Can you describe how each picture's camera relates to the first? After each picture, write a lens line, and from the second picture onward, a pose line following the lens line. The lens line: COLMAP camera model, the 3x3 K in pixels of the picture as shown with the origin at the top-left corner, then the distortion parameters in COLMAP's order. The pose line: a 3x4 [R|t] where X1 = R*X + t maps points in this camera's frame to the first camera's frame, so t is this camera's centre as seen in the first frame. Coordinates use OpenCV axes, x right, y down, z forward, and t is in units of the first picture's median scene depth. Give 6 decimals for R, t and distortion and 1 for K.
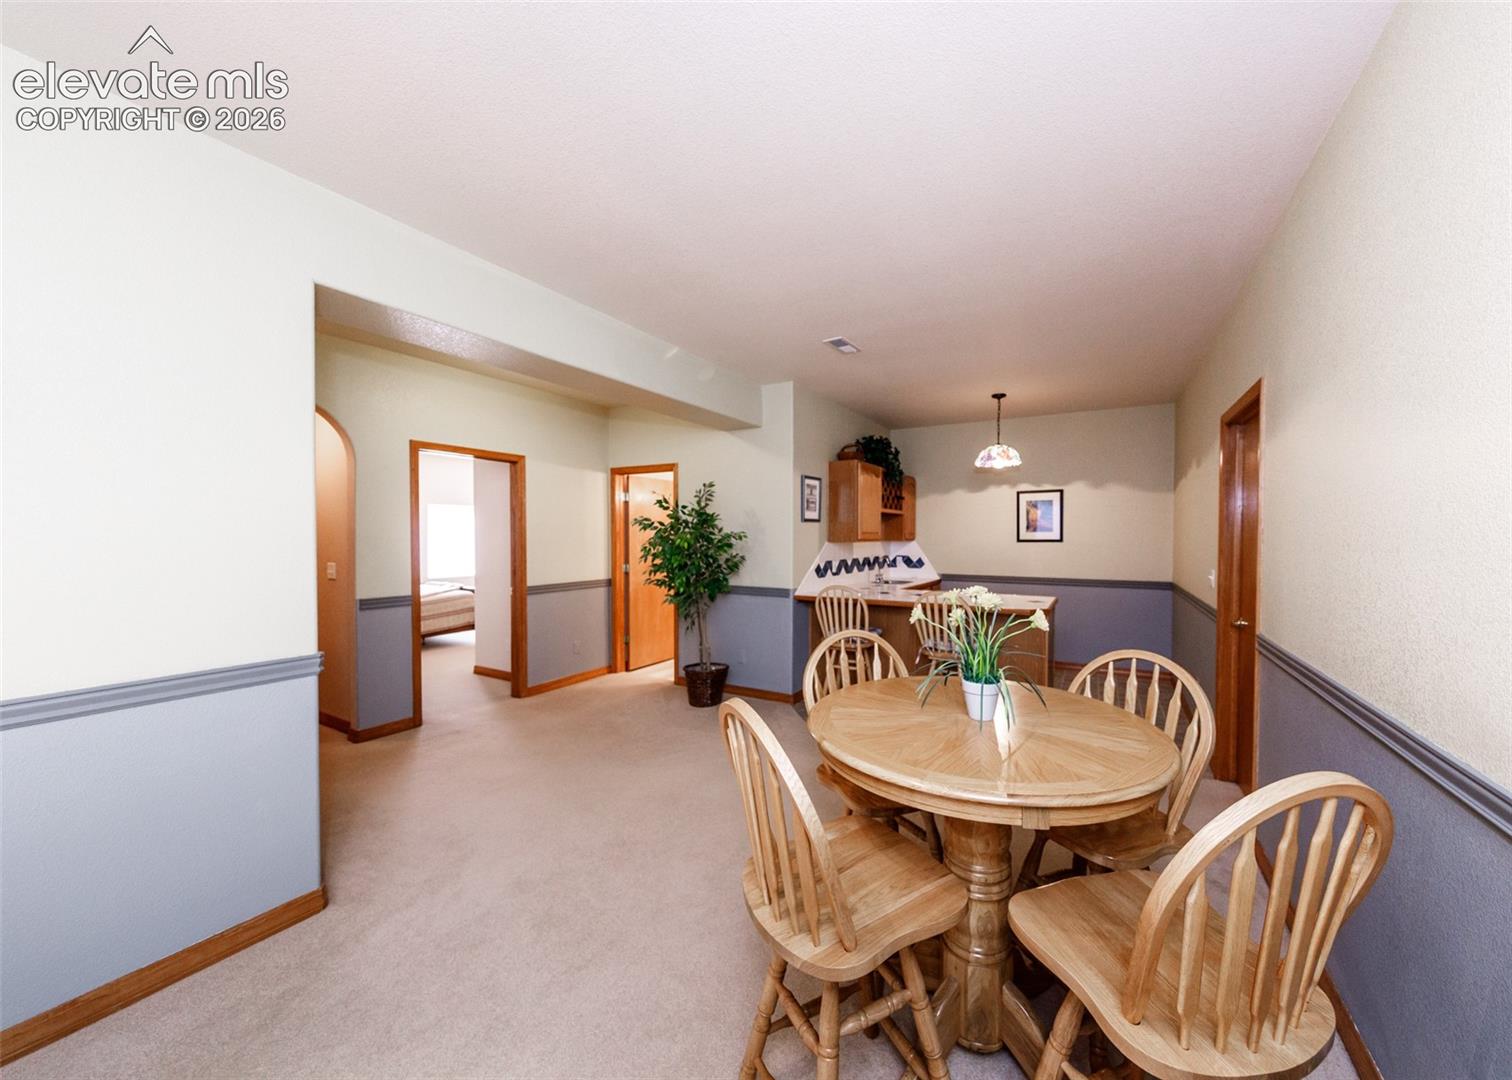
lens RADIAL K [[536.2, 0, 820.3], [0, 536.2, 543.8], [0, 0, 1]] dist [-0.001254, -0.000032]
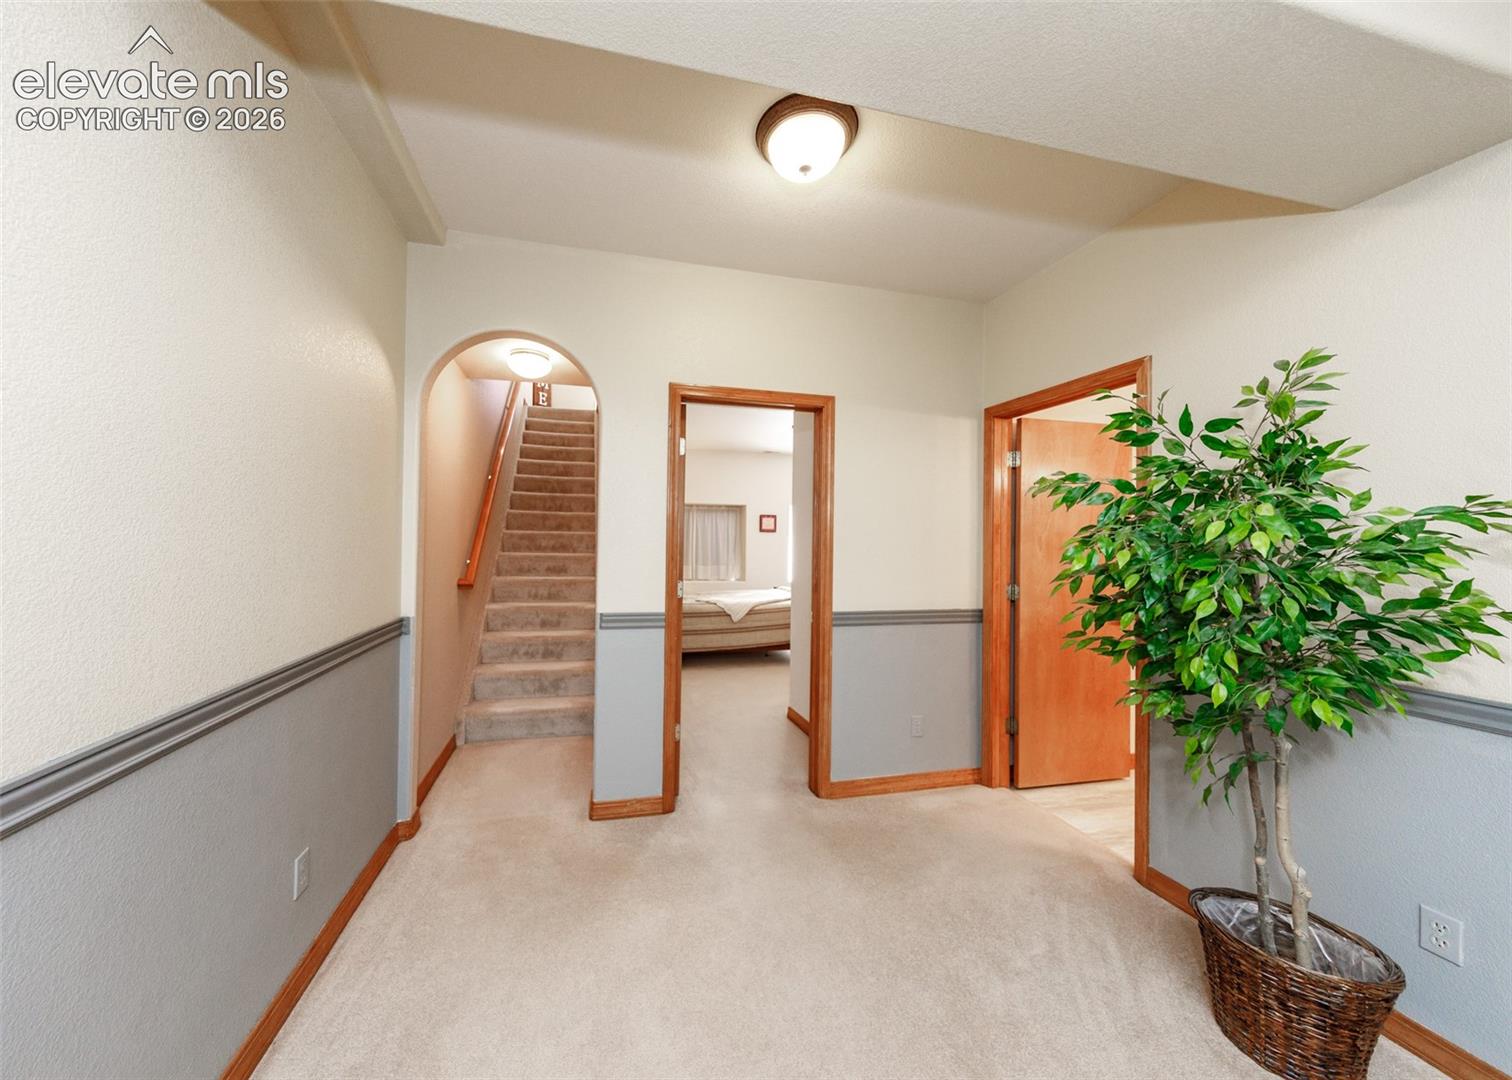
lens RADIAL K [[533.1, 0, 704.8], [0, 533.1, 536.9], [0, 0, 1]] dist [0.013144, -0.000069]
pose [[0.646478, 0.002939, -0.762927, -0.180593], [-0.026036, 0.999495, -0.018212, 0.009348], [0.762488, 0.031637, 0.646228, 0.493450]]
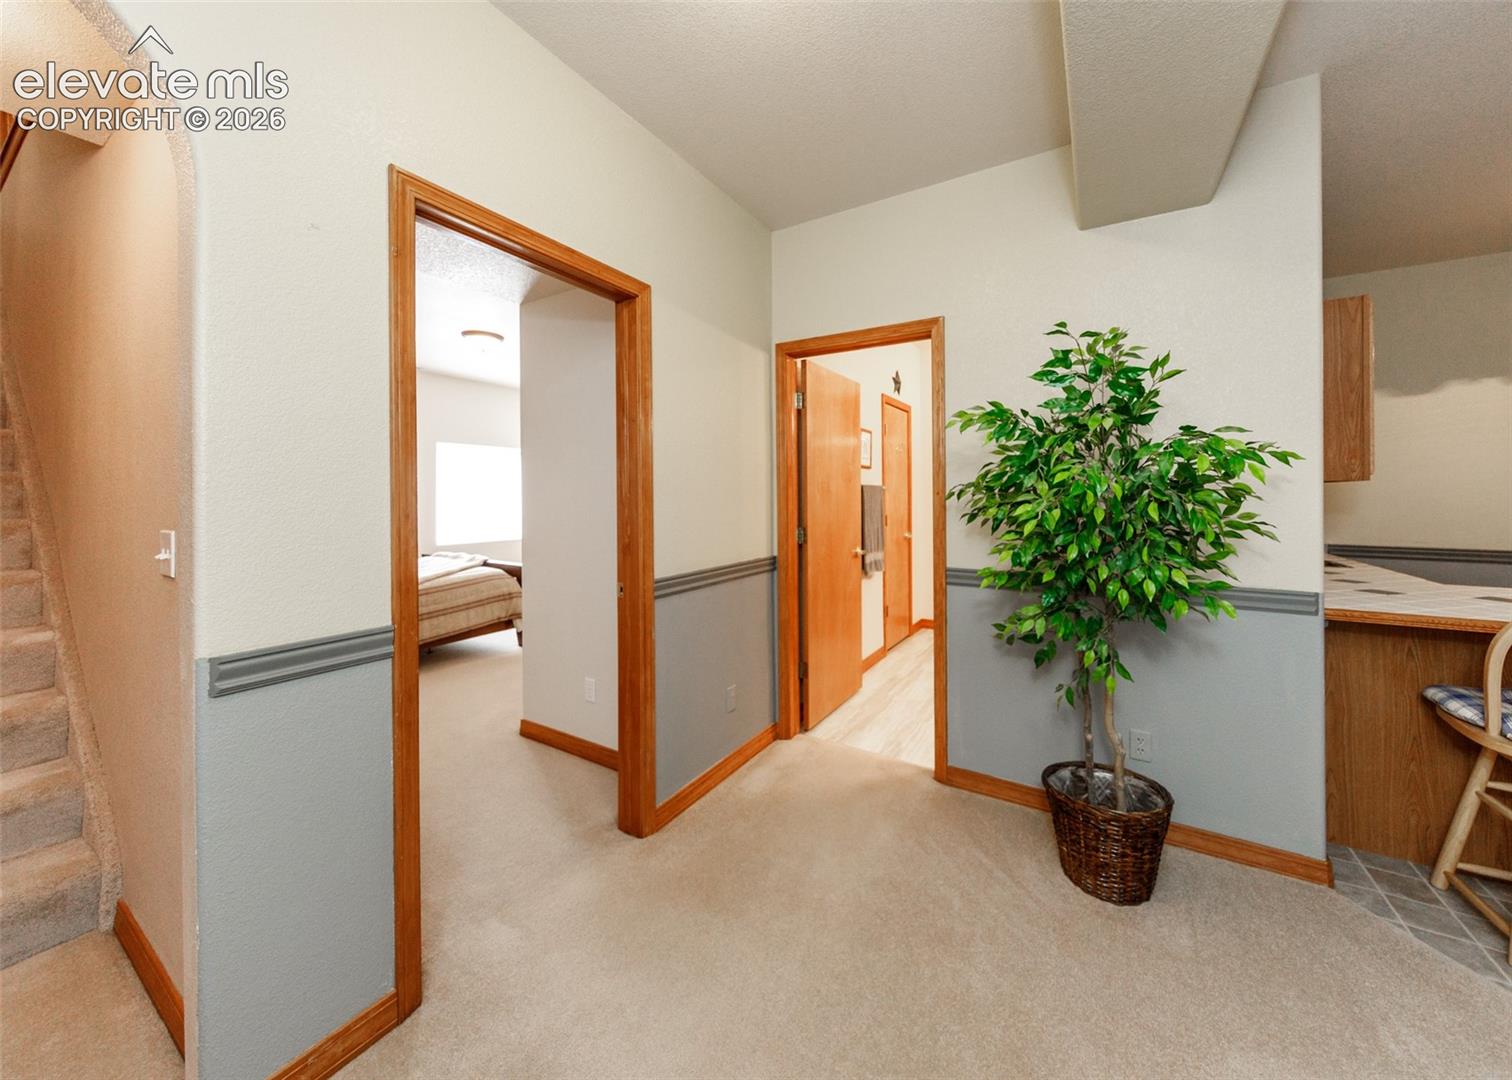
lens RADIAL K [[536.6, 0, 789.3], [0, 536.6, 499.5], [0, 0, 1]] dist [-0.000034, -0.000055]
pose [[0.998697, -0.002195, -0.050985, -0.406801], [0.001727, 0.999956, -0.009219, 0.016919], [0.051003, 0.009119, 0.998657, 0.554353]]
